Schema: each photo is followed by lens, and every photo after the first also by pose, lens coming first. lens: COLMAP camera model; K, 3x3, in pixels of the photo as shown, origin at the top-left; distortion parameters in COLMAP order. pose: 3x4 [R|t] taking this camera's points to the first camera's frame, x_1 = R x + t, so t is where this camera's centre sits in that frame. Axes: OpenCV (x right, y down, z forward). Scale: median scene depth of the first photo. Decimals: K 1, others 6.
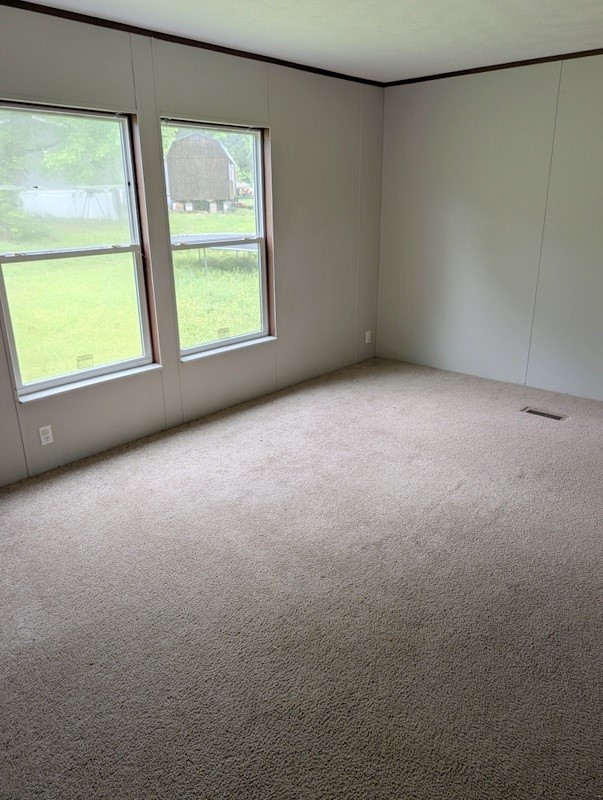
lens RADIAL K [[586.0, 0, 312.2], [0, 586.0, 401.5], [0, 0, 1]] dist [0.033715, -0.005391]
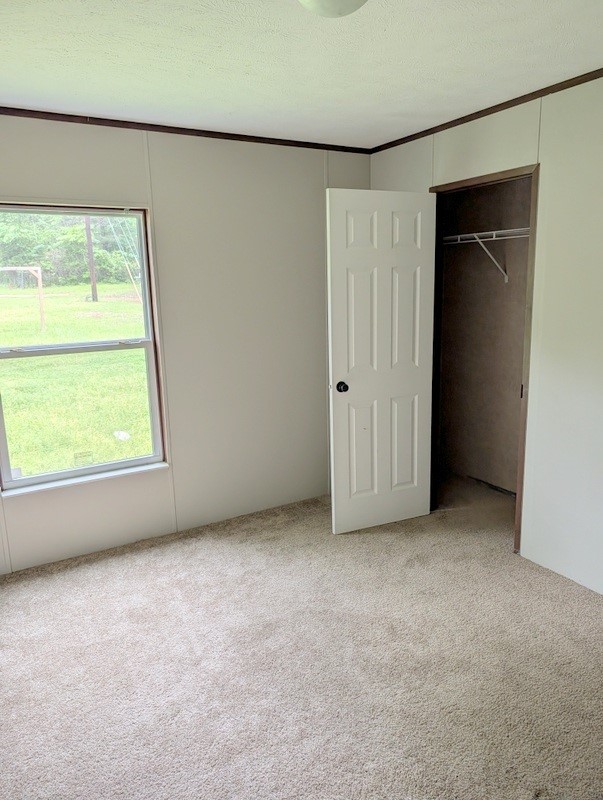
lens RADIAL K [[552.4, 0, 301.5], [0, 552.4, 400.0], [0, 0, 1]] dist [0.042370, 0.000995]
pose [[0.943243, 0.049278, -0.328428, 0.275919], [-0.091015, 0.989424, -0.112940, -0.103299], [0.319390, 0.136422, 0.937752, 0.289941]]
